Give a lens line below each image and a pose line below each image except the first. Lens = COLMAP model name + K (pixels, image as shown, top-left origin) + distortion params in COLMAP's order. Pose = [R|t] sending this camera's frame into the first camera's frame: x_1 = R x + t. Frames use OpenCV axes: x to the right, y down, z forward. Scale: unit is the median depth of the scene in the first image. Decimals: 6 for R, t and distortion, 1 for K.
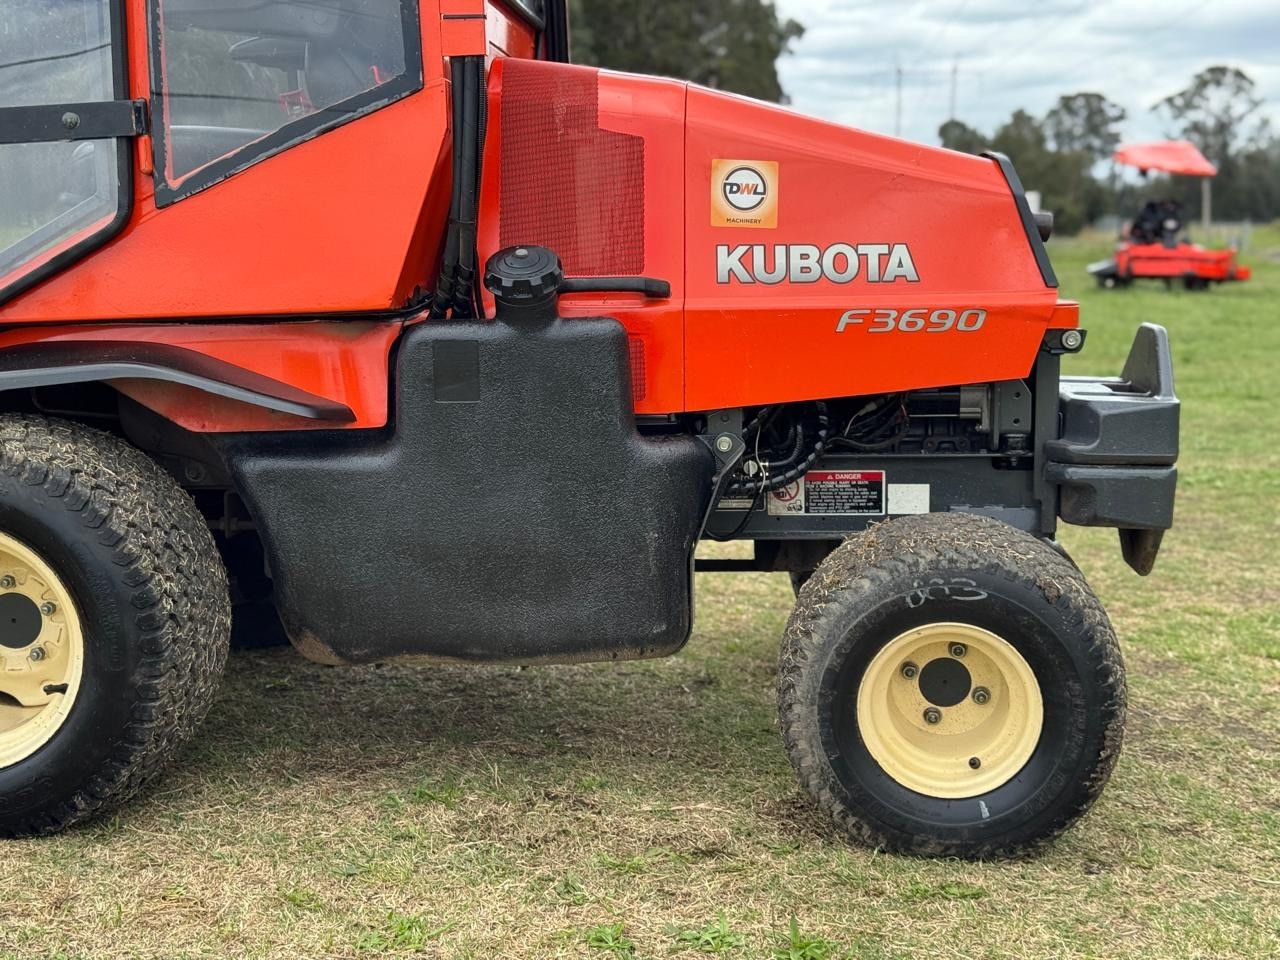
lens RADIAL K [[1793.1, 0, 640.0], [0, 1793.1, 480.0], [0, 0, 1]] dist [0.127657, -0.160793]
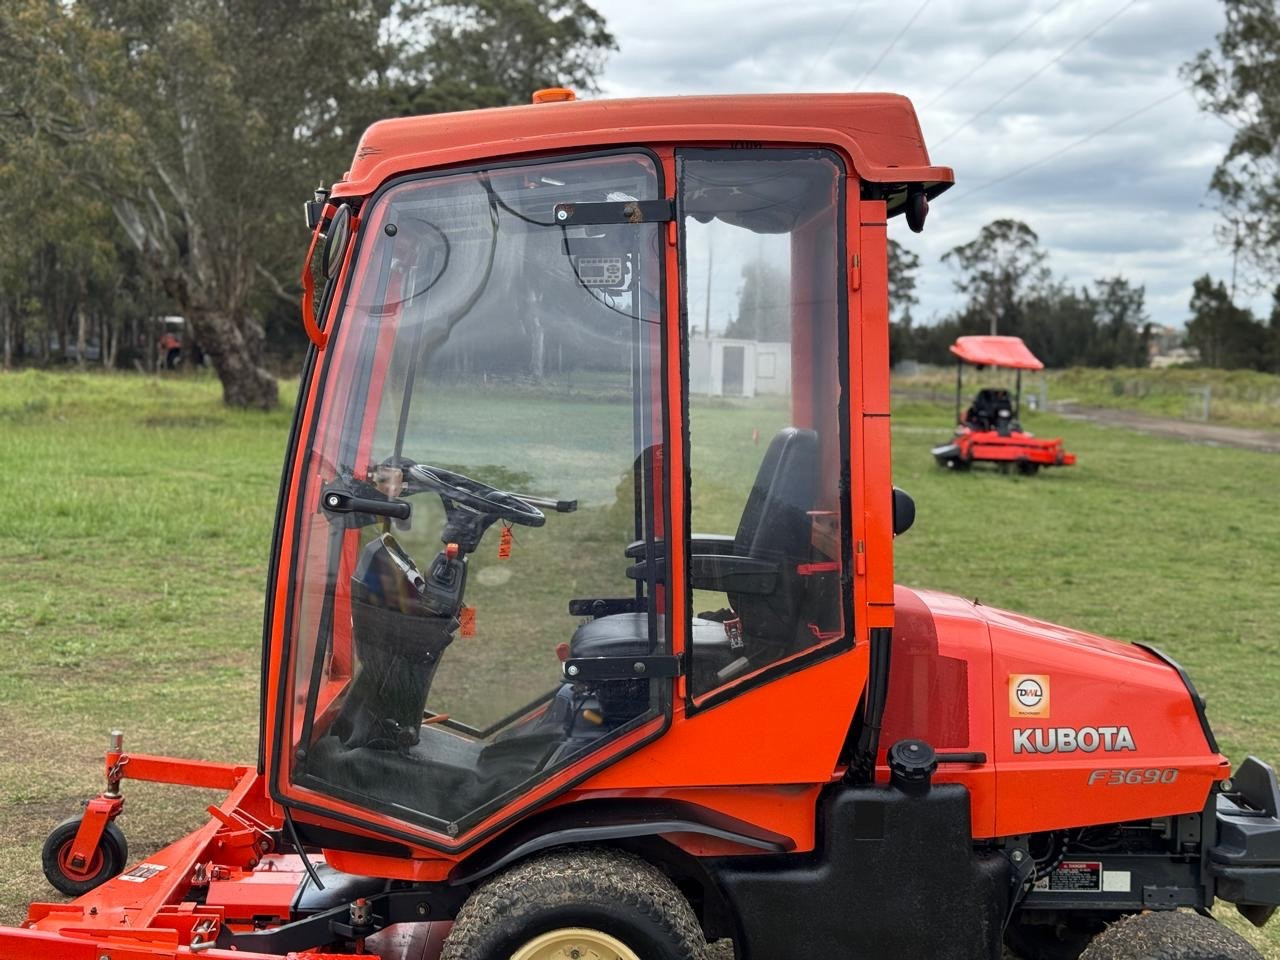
lens RADIAL K [[1781.9, 0, 639.8], [0, 1781.9, 490.6], [0, 0, 1]] dist [0.199159, -0.432758]
pose [[0.993902, 0.012226, 0.109586, -0.455993], [-0.005383, 0.998029, -0.062523, -0.237859], [-0.110134, 0.061552, 0.992009, -0.538813]]
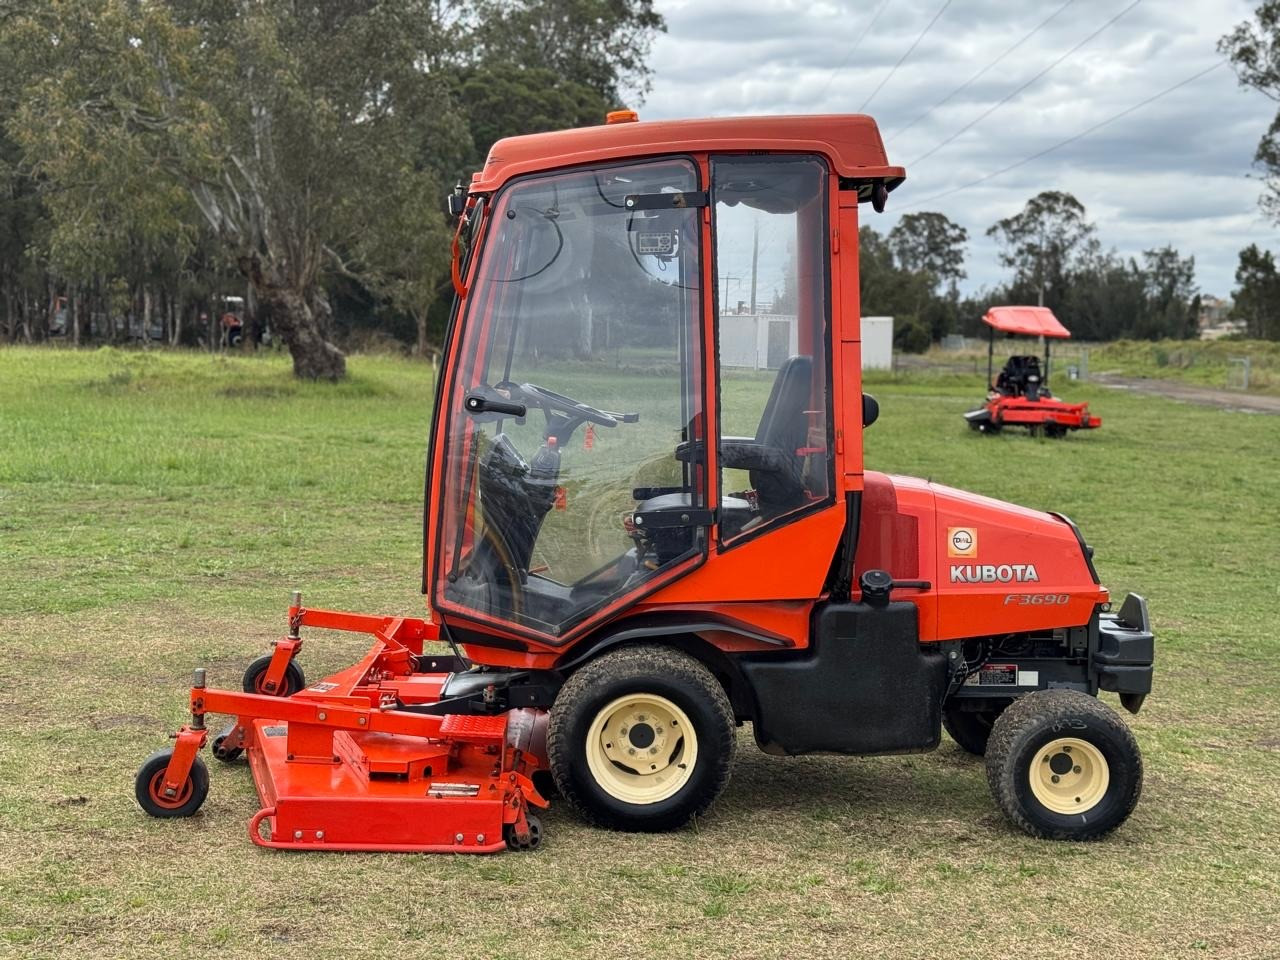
lens RADIAL K [[1781.9, 0, 639.8], [0, 1781.9, 490.6], [0, 0, 1]] dist [0.199159, -0.432758]
pose [[0.996505, 0.006397, 0.083289, -0.523179], [-0.002248, 0.998756, -0.049817, -0.111505], [-0.083504, 0.049455, 0.995279, -1.173056]]
